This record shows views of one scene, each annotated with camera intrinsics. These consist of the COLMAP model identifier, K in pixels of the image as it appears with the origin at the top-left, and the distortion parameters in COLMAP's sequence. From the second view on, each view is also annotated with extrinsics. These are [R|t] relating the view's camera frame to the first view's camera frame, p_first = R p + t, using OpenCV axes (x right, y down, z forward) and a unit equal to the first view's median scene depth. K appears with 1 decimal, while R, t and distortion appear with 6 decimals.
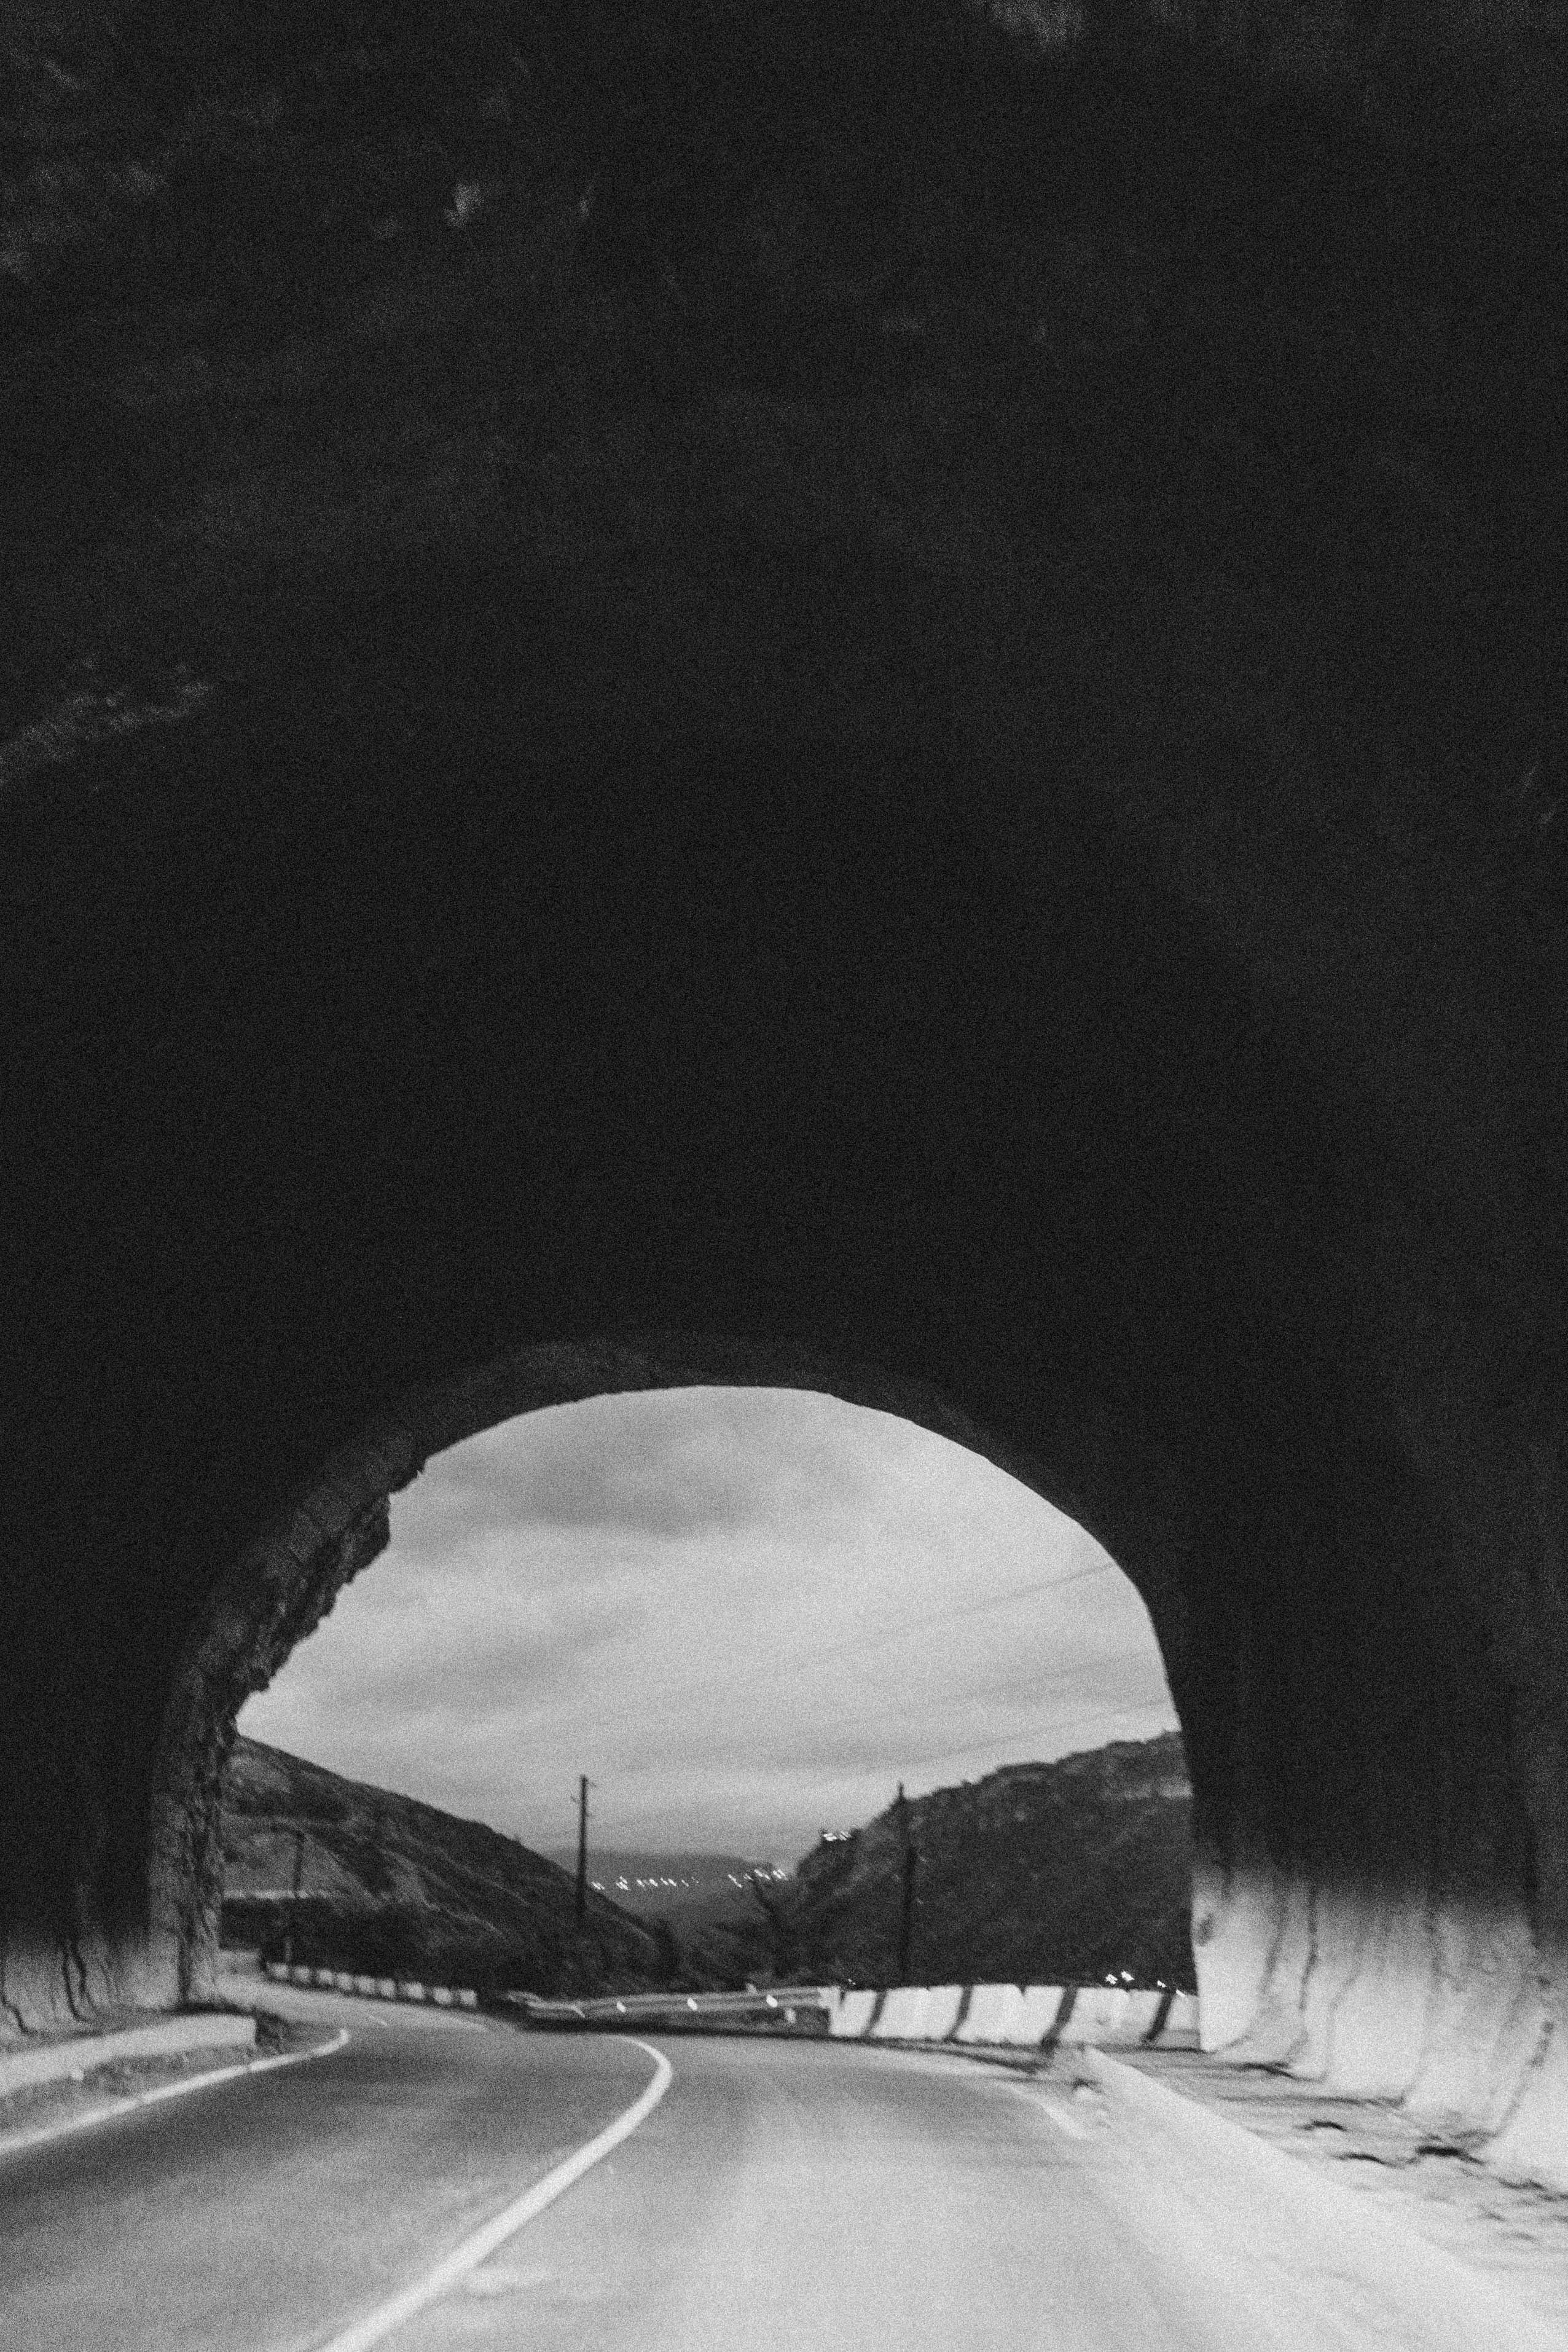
lens RADIAL K [[3398.6, 0, 806.4], [0, 3398.6, 1182.9], [0, 0, 1]] dist [0.006078, 0.000000]
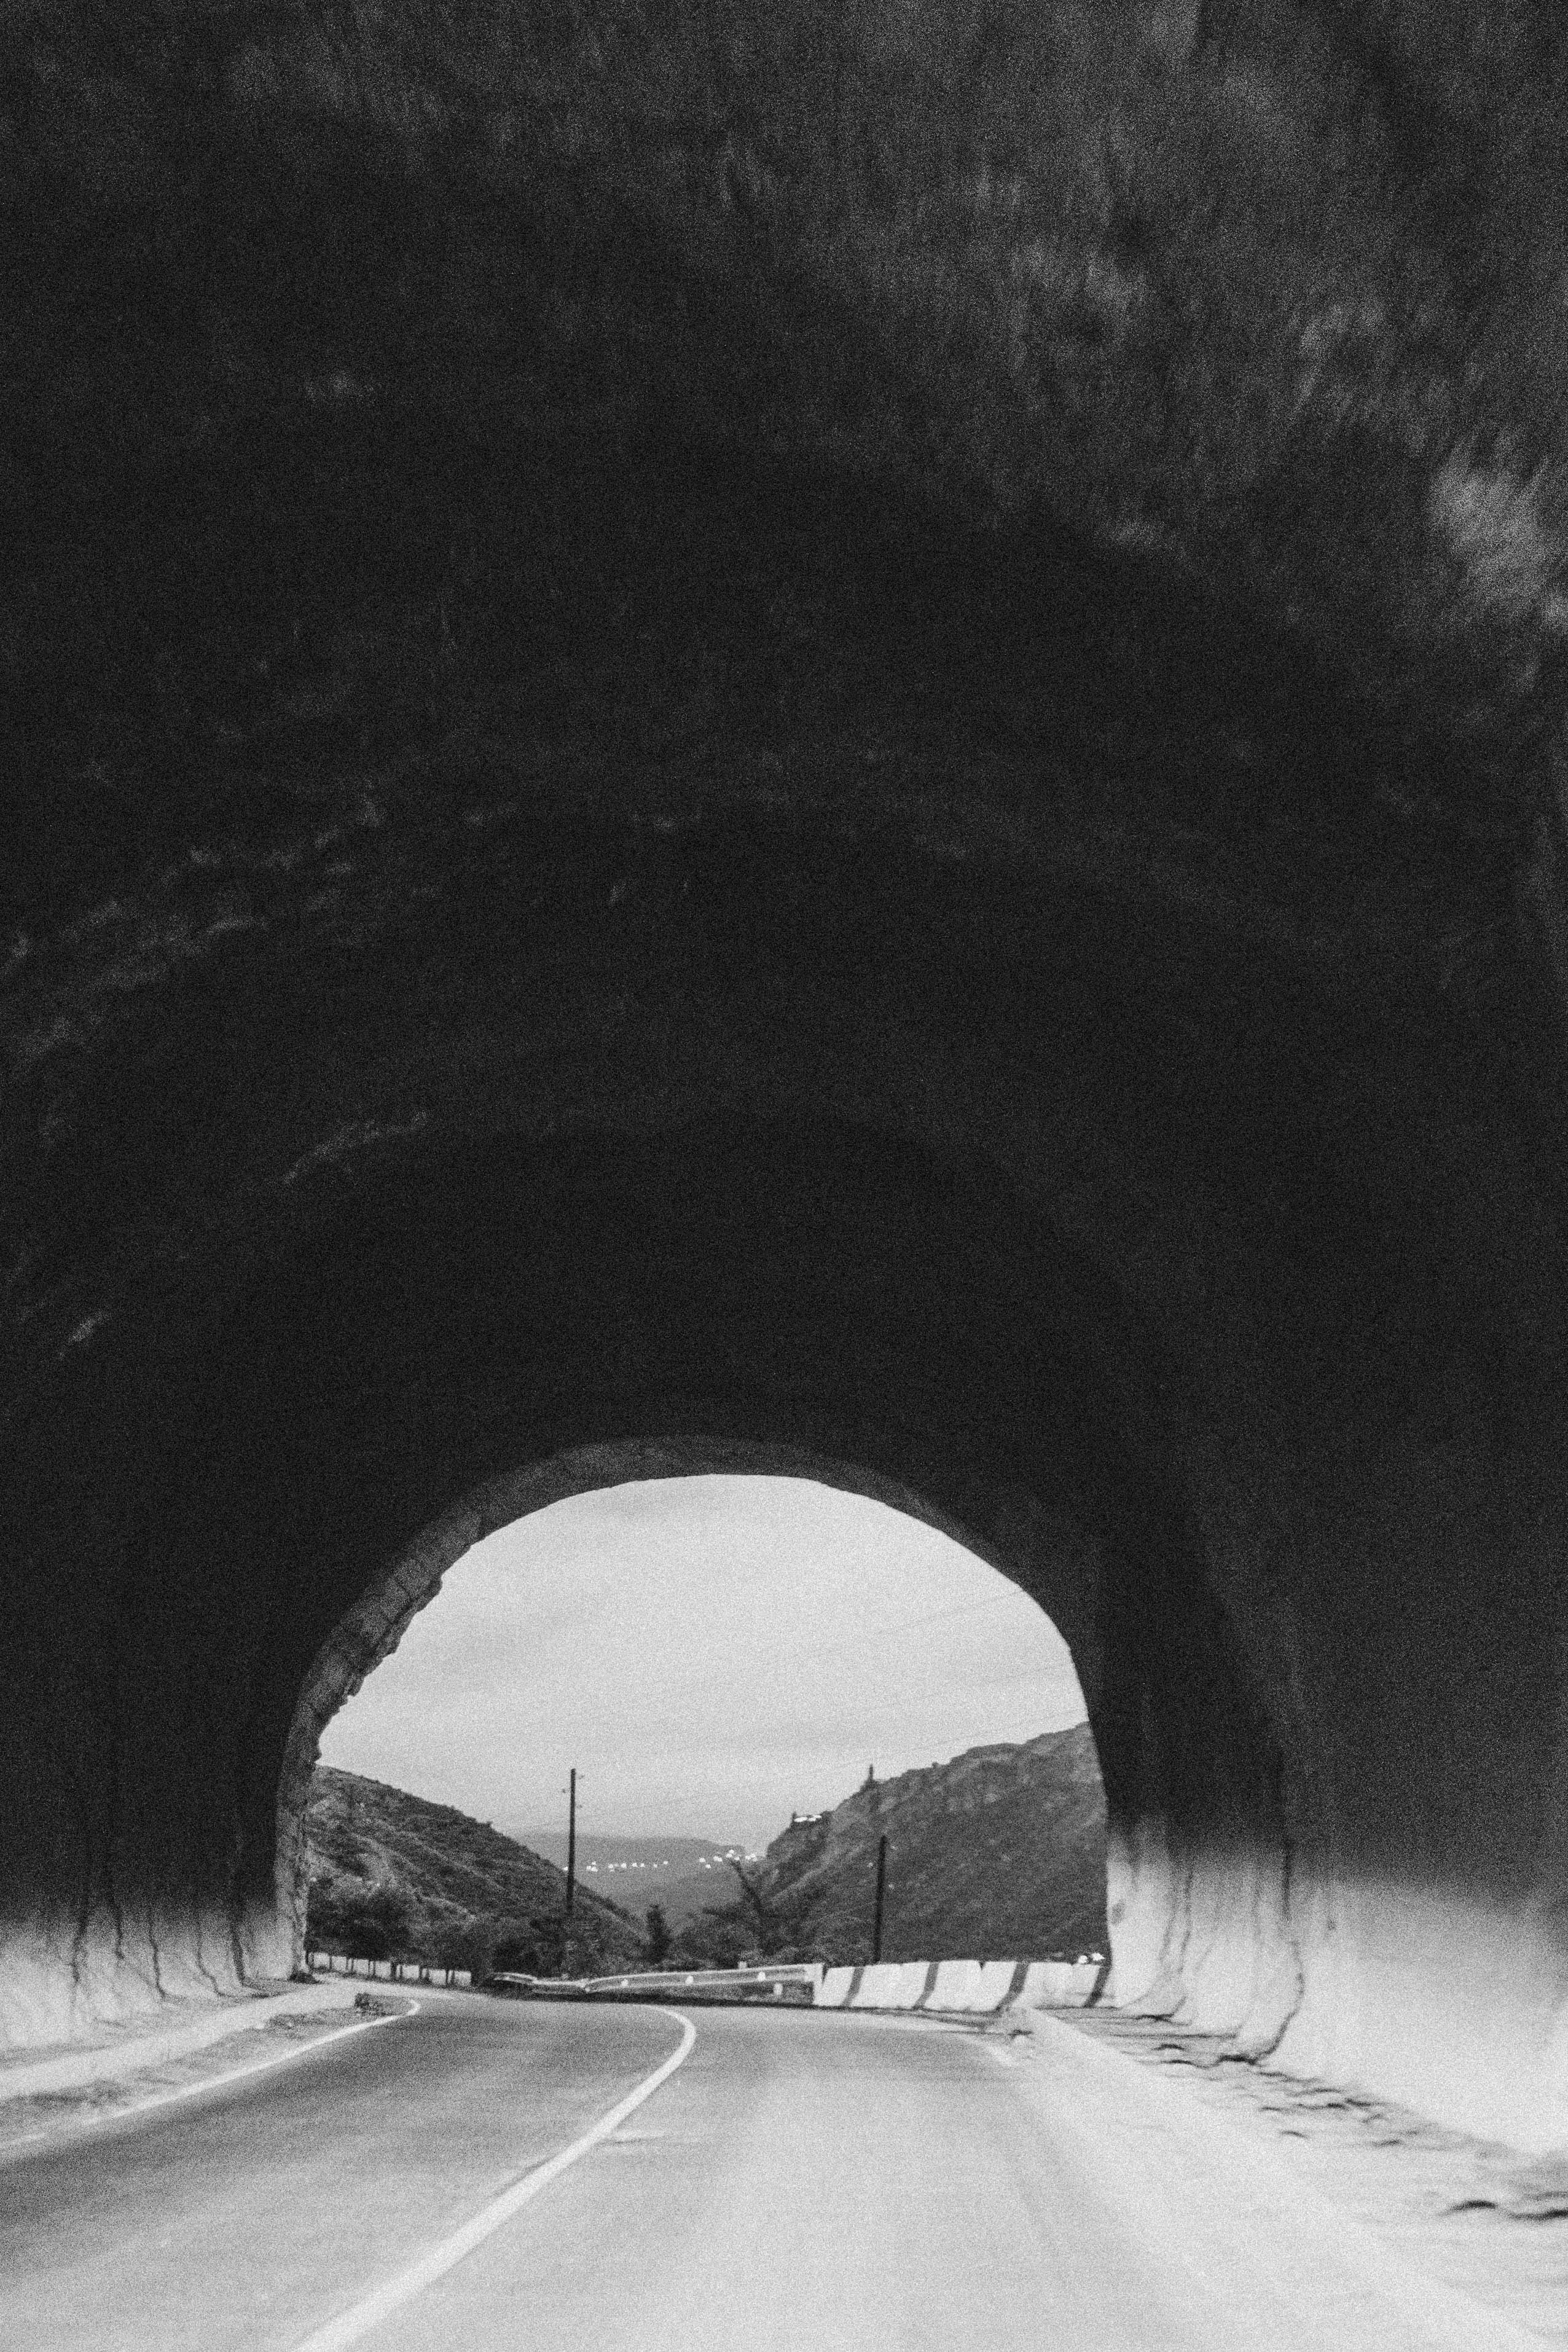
lens RADIAL K [[3398.6, 0, 771.7], [0, 3398.6, 1173.7], [0, 0, 1]] dist [0.006078, 0.000000]
pose [[0.999986, -0.005249, -0.000528, -0.004770], [0.005250, 0.999983, 0.002445, -0.030001], [0.000515, -0.002448, 0.999997, -0.134475]]
